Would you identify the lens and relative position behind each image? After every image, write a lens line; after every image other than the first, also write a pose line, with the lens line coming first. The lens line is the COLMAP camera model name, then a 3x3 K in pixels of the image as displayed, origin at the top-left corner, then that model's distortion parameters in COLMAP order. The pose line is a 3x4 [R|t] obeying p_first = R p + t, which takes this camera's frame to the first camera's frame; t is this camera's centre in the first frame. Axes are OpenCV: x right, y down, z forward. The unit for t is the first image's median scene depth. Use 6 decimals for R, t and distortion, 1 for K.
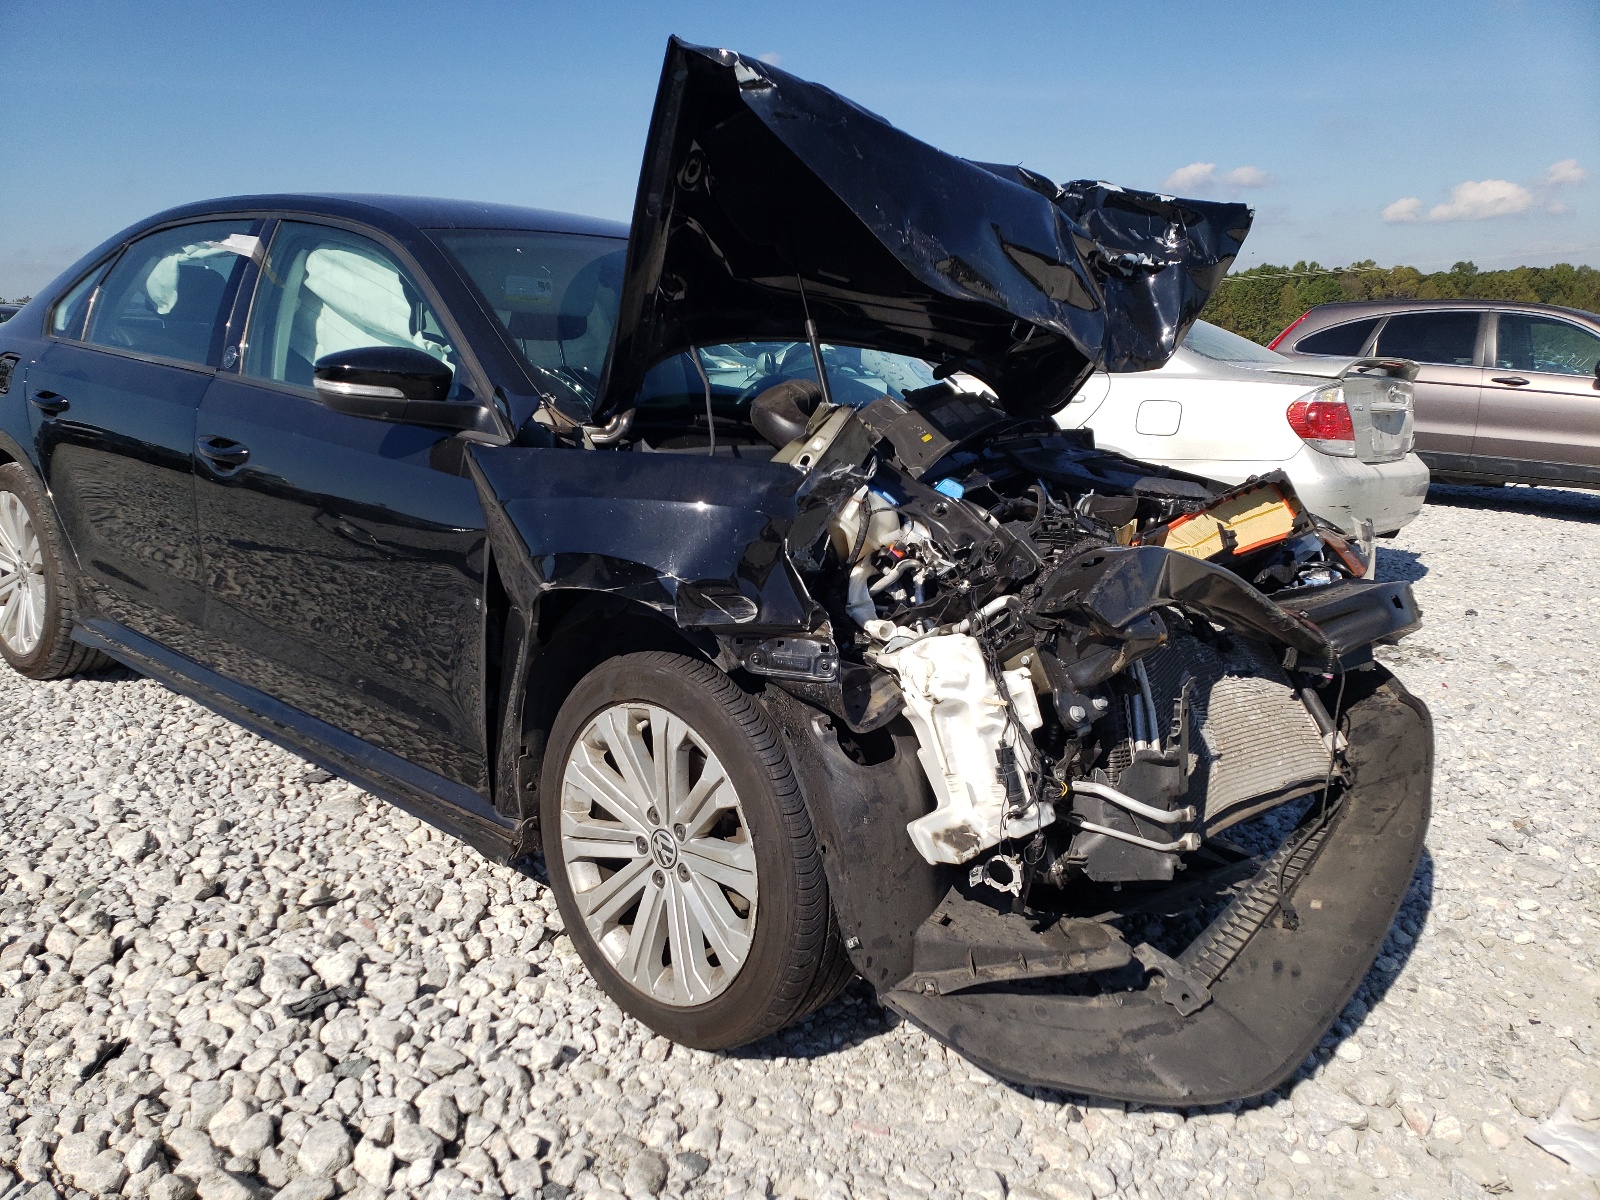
lens RADIAL K [[1216.4, 0, 800.0], [0, 1216.4, 600.0], [0, 0, 1]] dist [0.039084, -0.007534]
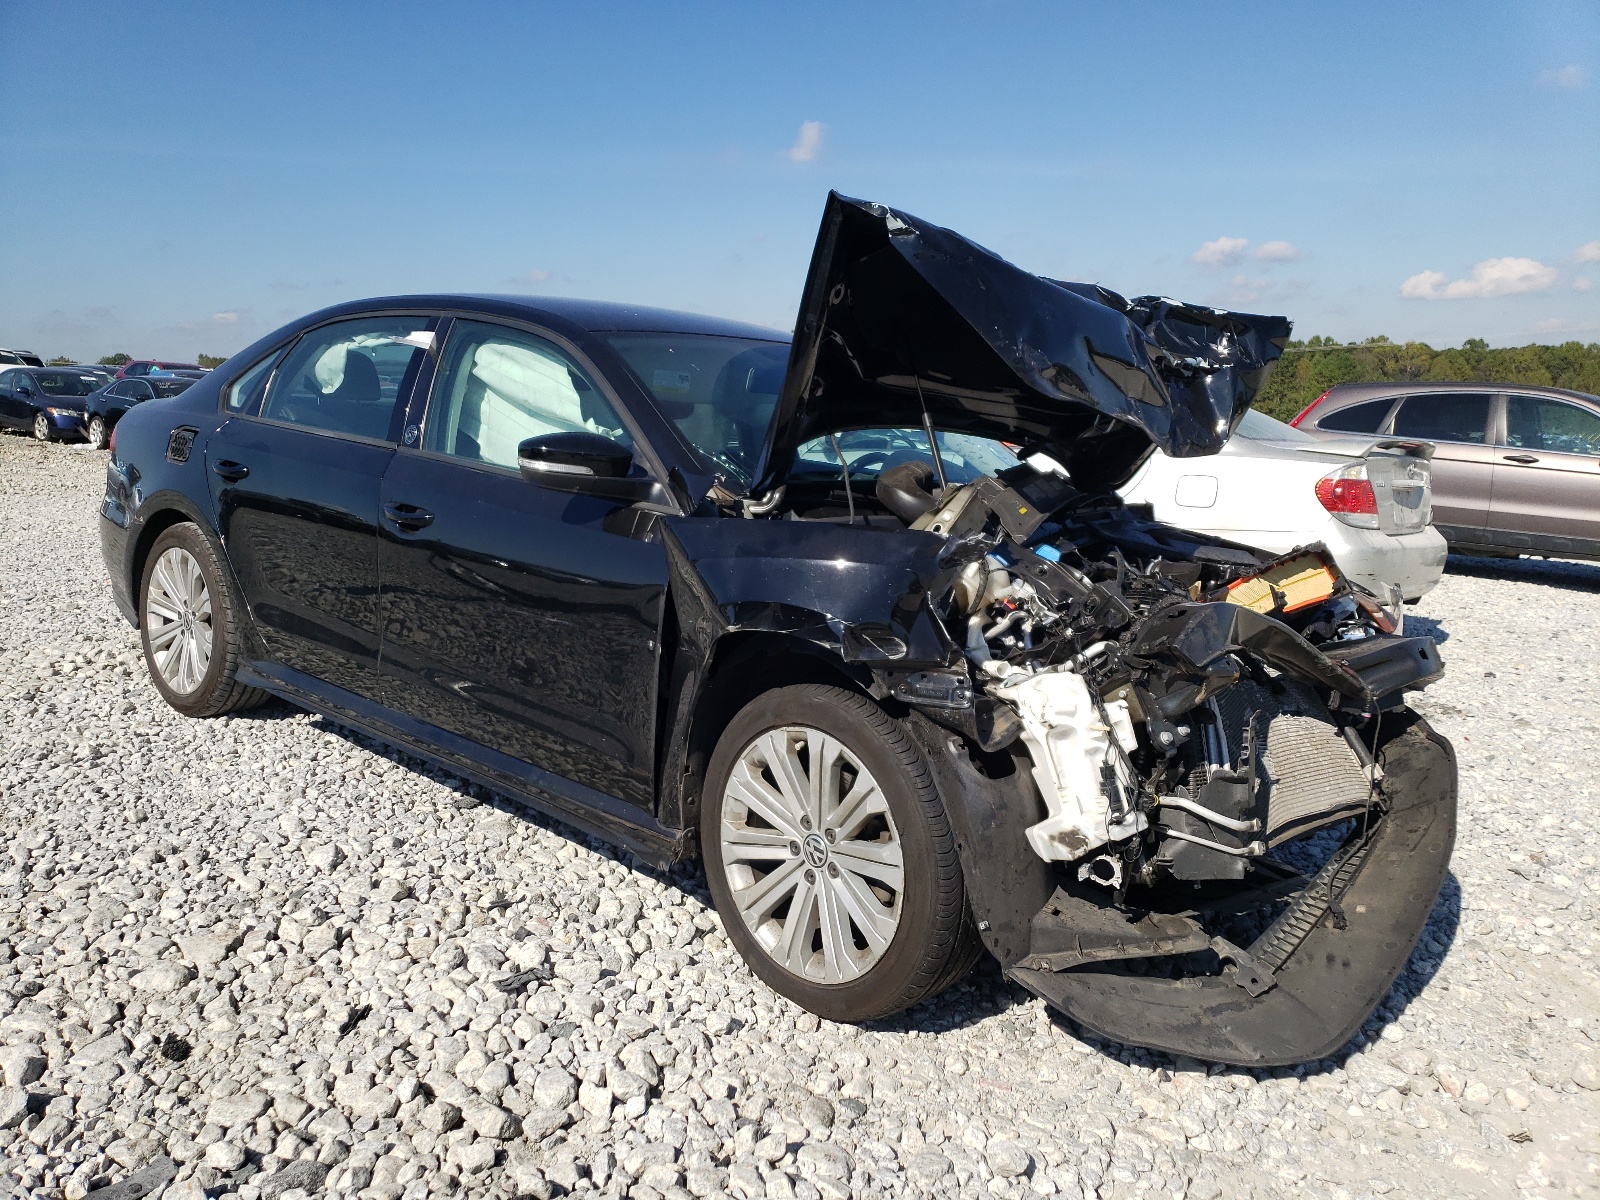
lens RADIAL K [[1269.5, 0, 801.8], [0, 1269.5, 577.1], [0, 0, 1]] dist [0.036088, -0.002783]
pose [[0.999928, 0.010980, 0.004925, -0.124742], [-0.010600, 0.997380, -0.071555, 0.023846], [-0.005697, 0.071497, 0.997425, -0.243543]]
